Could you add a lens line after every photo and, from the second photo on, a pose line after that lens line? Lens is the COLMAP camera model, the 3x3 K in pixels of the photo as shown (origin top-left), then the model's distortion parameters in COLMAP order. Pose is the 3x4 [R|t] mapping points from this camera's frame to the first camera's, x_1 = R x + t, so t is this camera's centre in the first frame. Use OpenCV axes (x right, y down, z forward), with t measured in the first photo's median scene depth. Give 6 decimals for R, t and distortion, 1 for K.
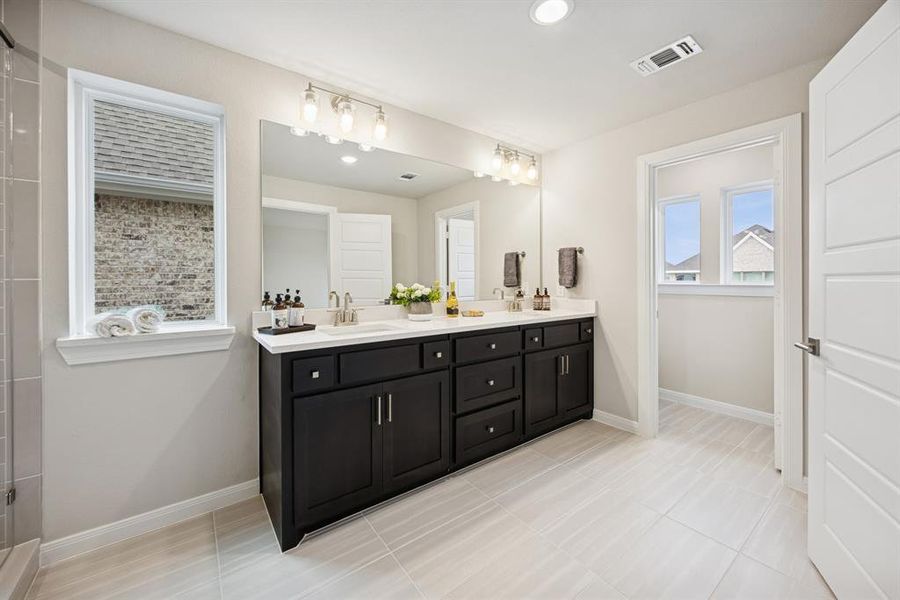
lens RADIAL K [[349.3, 0, 449.5], [0, 349.3, 290.3], [0, 0, 1]] dist [-0.001674, -0.000049]
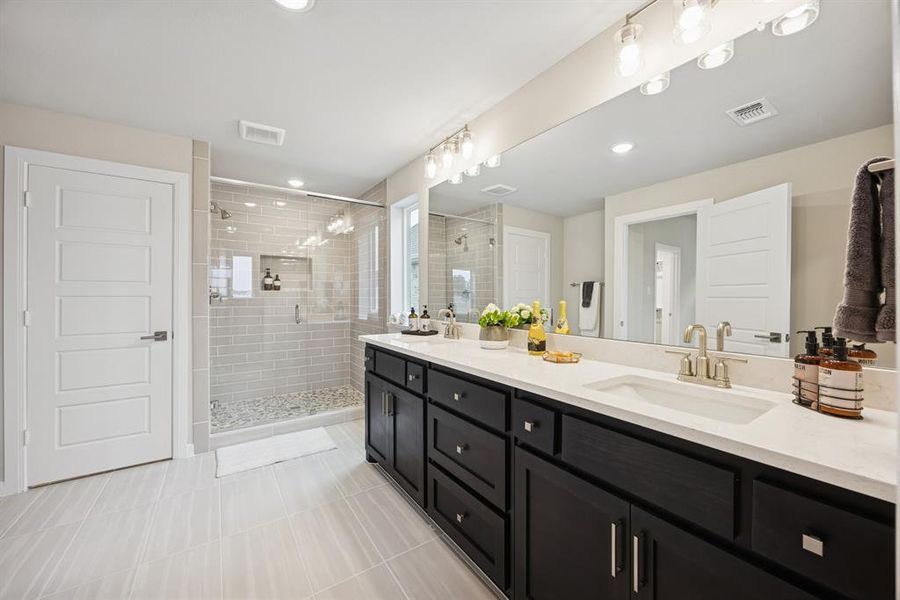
lens RADIAL K [[347.6, 0, 449.1], [0, 347.6, 294.8], [0, 0, 1]] dist [-0.000869, -0.000101]
pose [[-0.038849, 0.000386, -0.999245, 0.783483], [-0.032260, 0.999478, 0.001641, -0.039825], [0.998724, 0.032299, -0.038817, 0.959973]]
